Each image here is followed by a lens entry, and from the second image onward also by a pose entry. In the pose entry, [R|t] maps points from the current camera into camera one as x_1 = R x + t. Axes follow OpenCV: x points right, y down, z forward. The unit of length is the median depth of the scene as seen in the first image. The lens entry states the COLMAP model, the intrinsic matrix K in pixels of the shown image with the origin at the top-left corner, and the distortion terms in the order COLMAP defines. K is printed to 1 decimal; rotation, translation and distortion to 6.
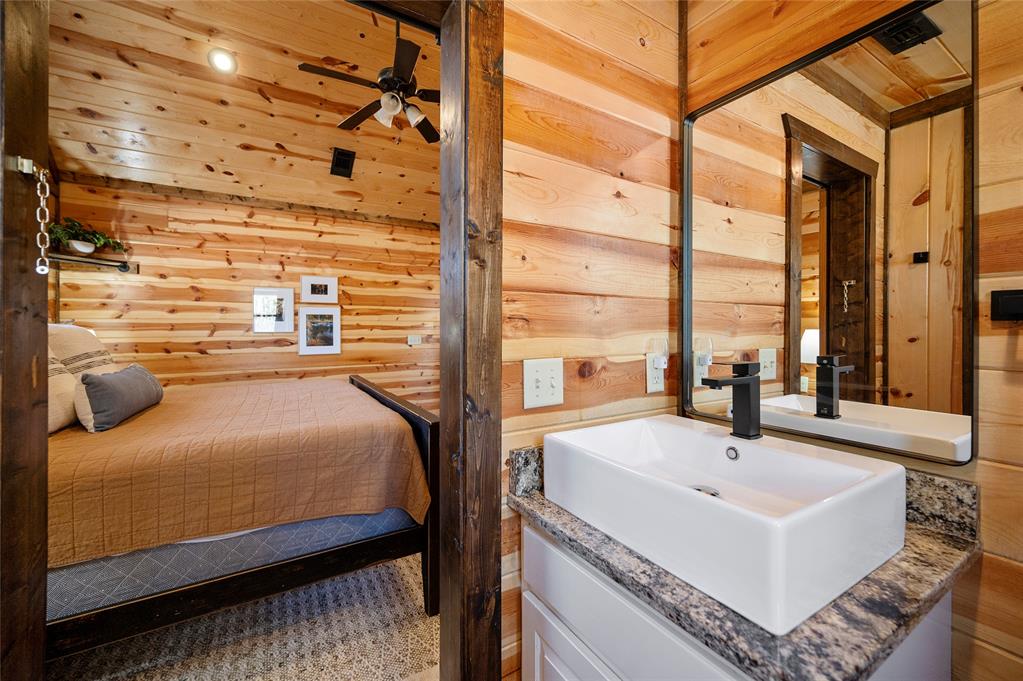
lens RADIAL K [[406.7, 0, 507.4], [0, 406.7, 331.4], [0, 0, 1]] dist [-0.003662, 0.000656]
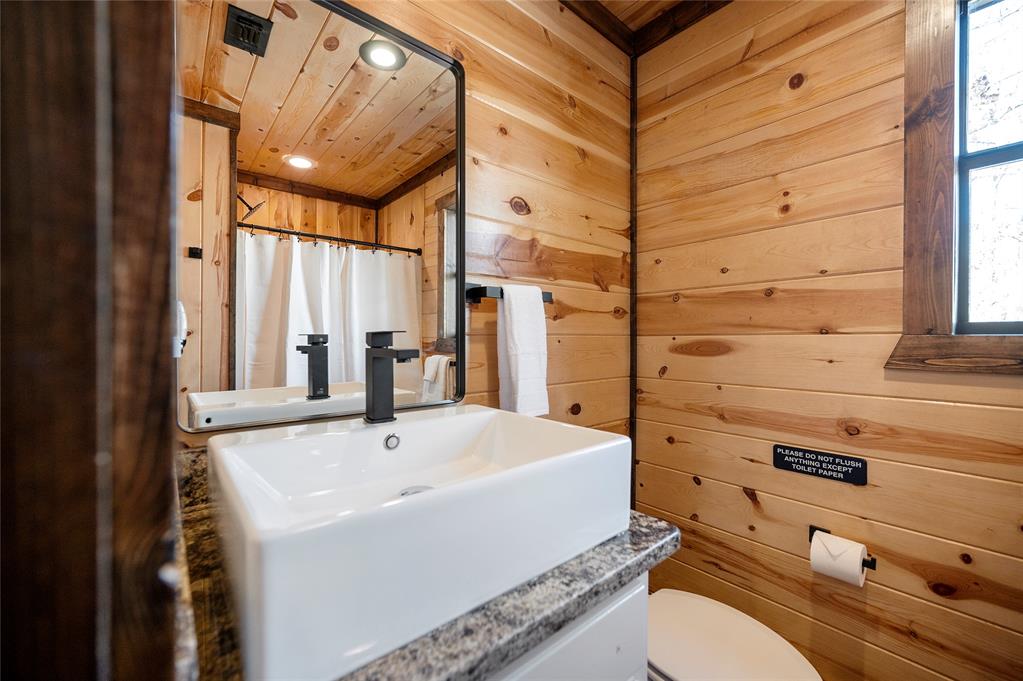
lens RADIAL K [[406.7, 0, 515.1], [0, 406.7, 341.2], [0, 0, 1]] dist [-0.003662, 0.000656]
pose [[-0.164581, -0.004717, 0.986352, -0.358153], [0.004366, 0.999975, 0.005510, 0.111147], [-0.986354, 0.005213, -0.164556, 1.072283]]
